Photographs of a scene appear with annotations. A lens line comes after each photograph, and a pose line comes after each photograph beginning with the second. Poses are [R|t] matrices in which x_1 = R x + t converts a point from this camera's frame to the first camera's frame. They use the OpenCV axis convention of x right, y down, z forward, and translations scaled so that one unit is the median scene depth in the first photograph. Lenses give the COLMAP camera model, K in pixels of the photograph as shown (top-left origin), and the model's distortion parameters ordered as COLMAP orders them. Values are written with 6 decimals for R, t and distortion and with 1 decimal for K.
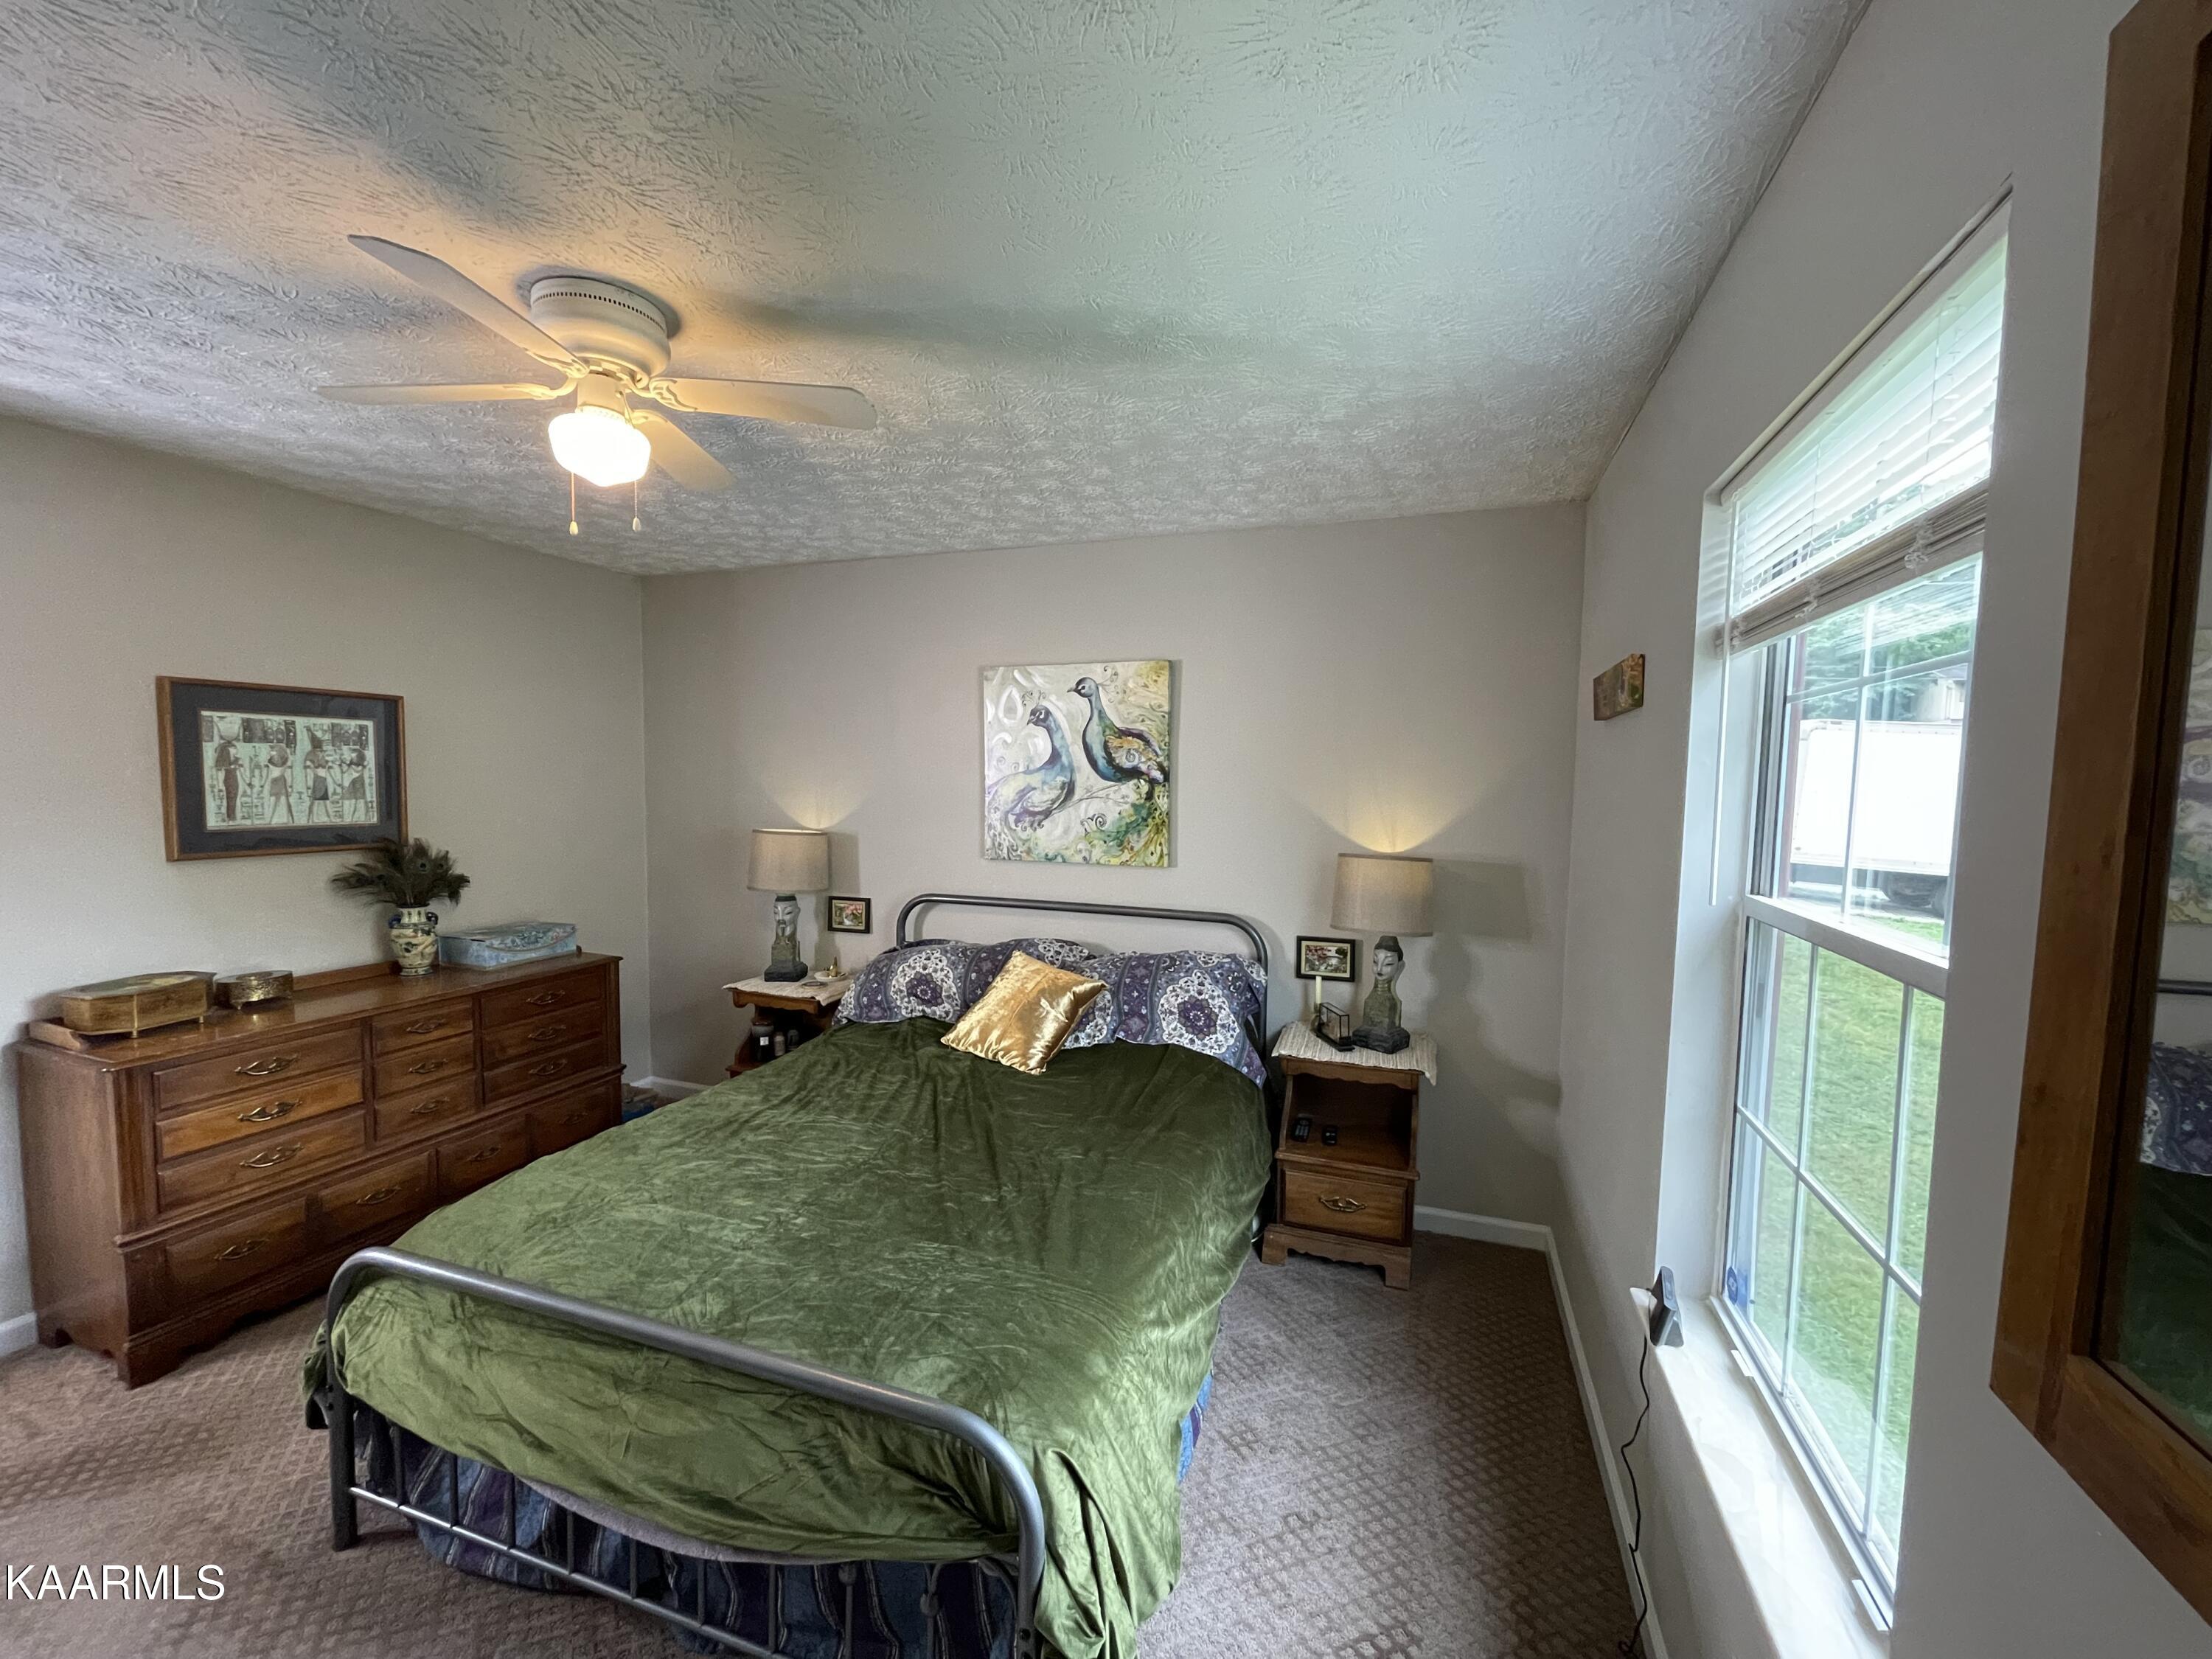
lens RADIAL K [[887.3, 0, 1099.4], [0, 887.3, 829.2], [0, 0, 1]] dist [0.000077, 0.000307]
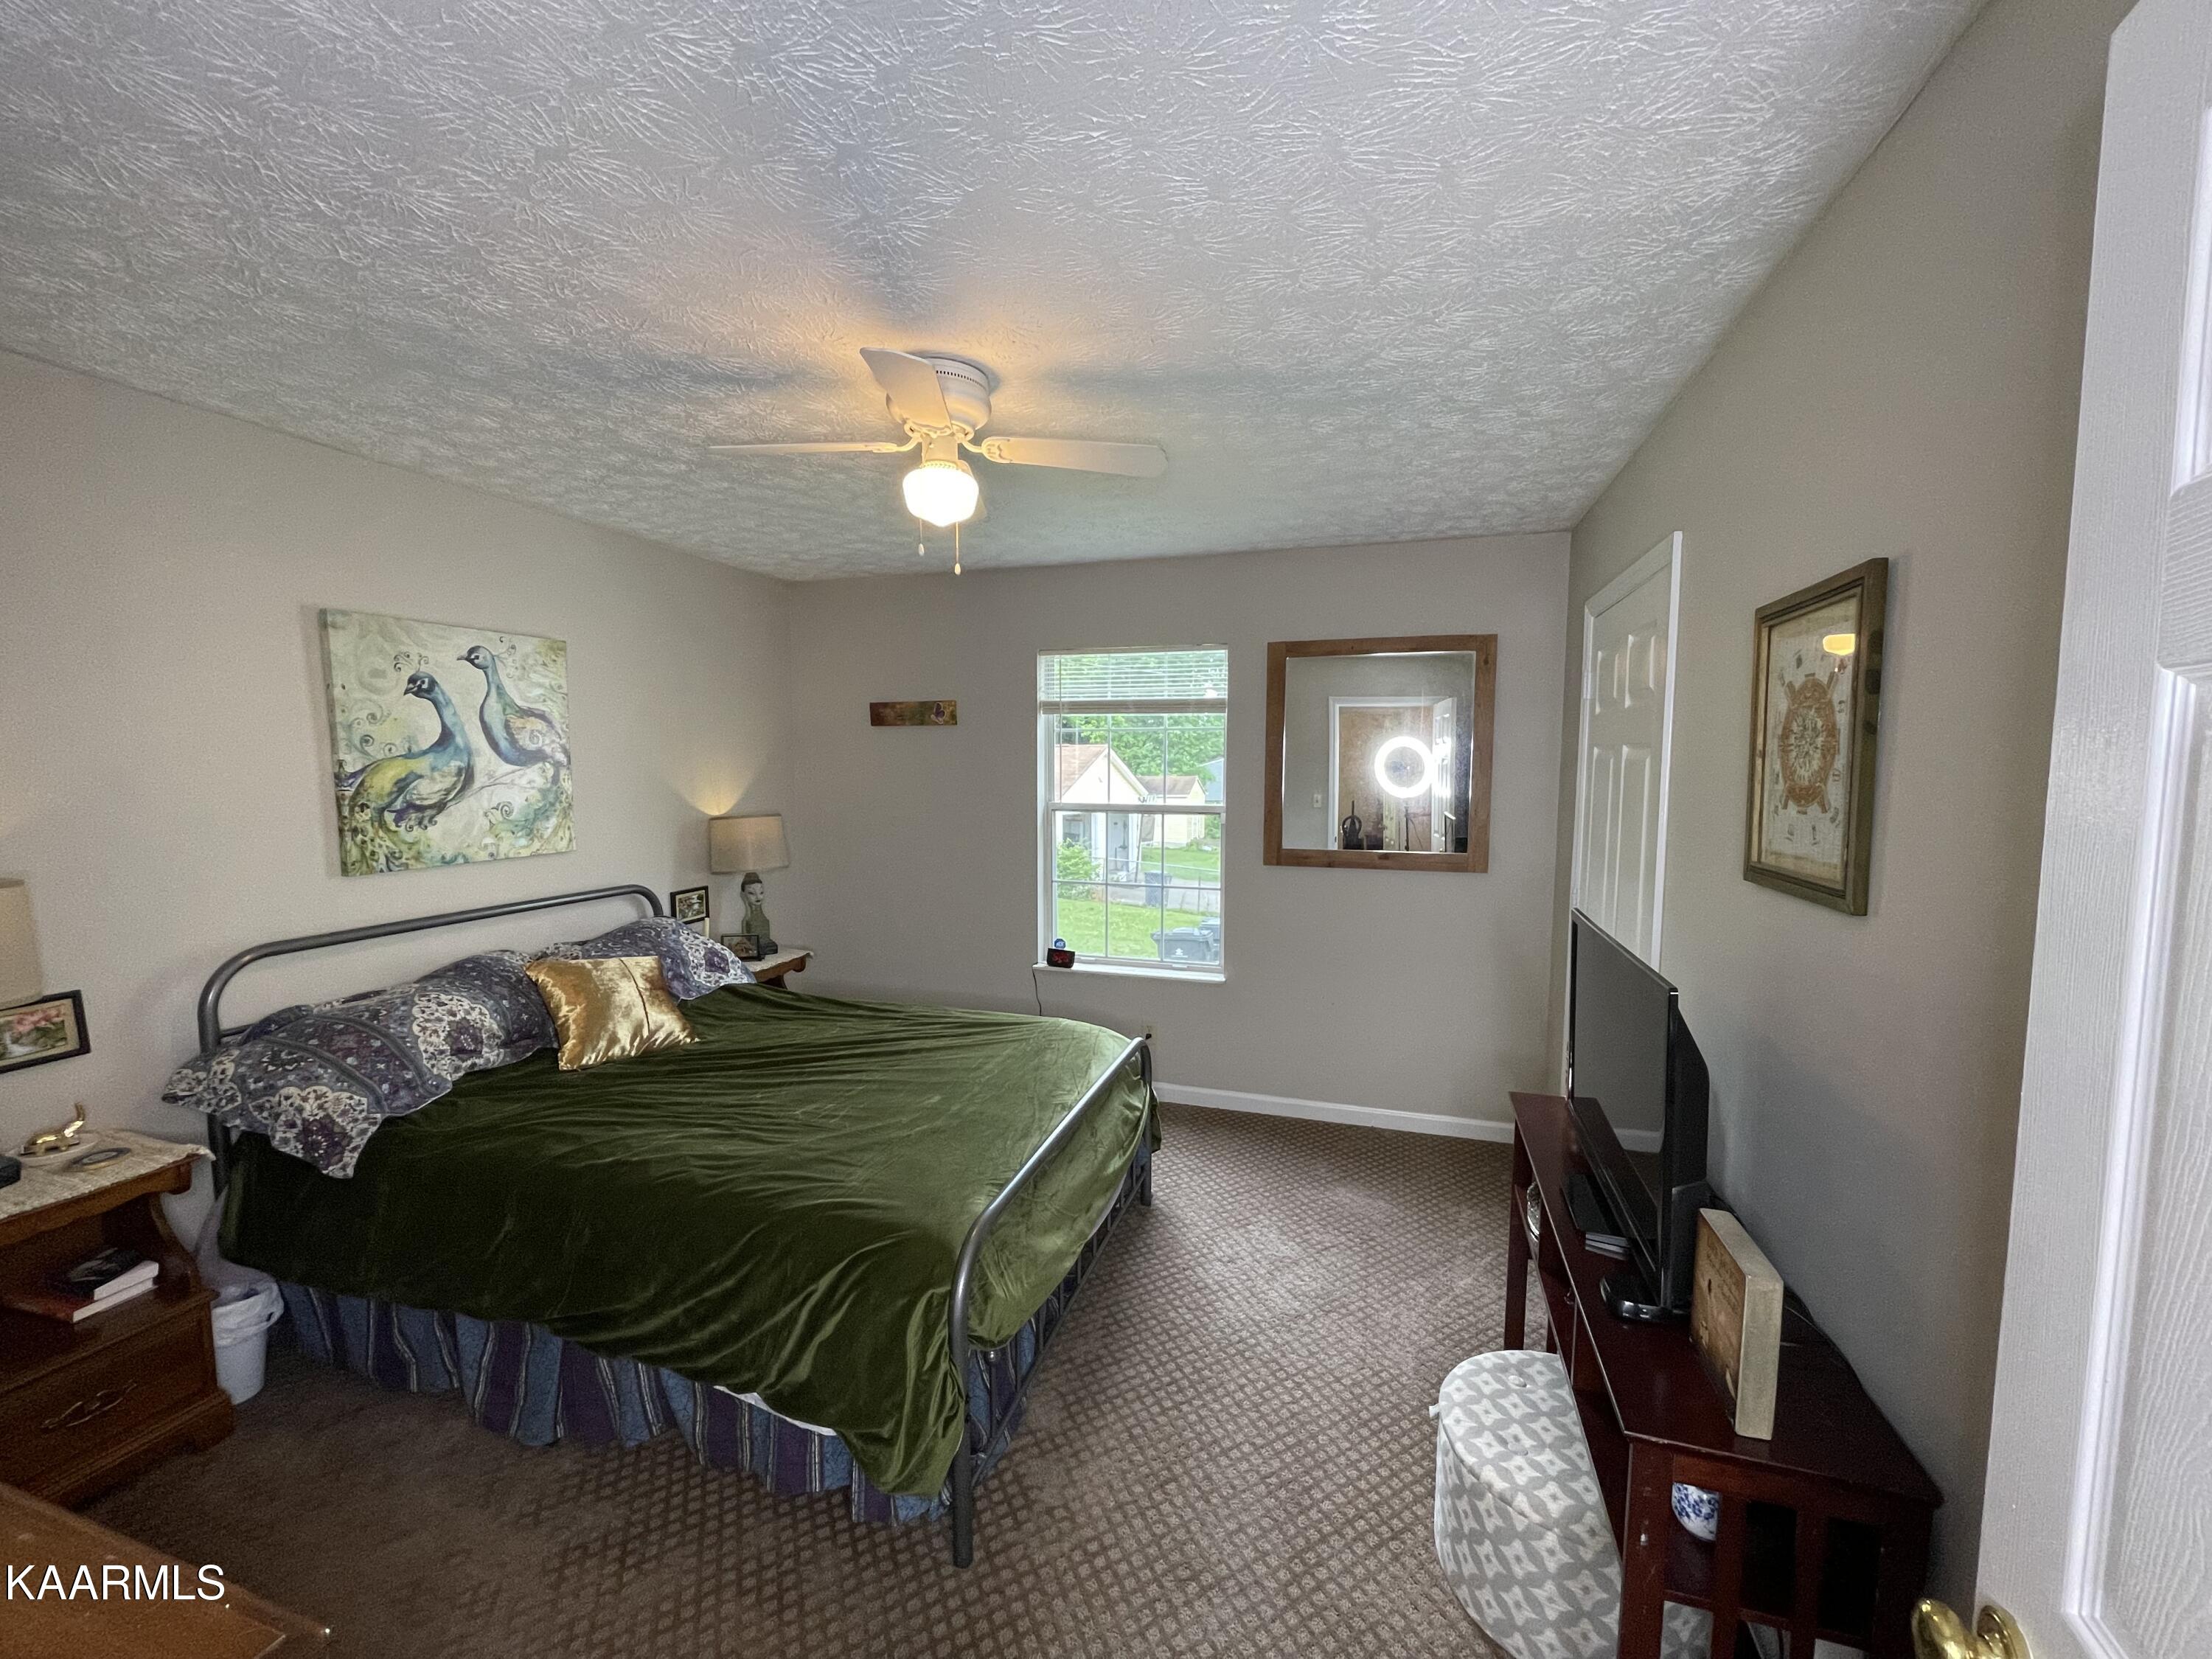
lens RADIAL K [[887.3, 0, 1093.0], [0, 887.3, 822.9], [0, 0, 1]] dist [0.000077, 0.000307]
pose [[-0.010944, -0.084334, 0.996377, -0.895659], [0.064077, 0.994330, 0.084864, -0.034155], [-0.997885, 0.064773, -0.005478, 0.416049]]
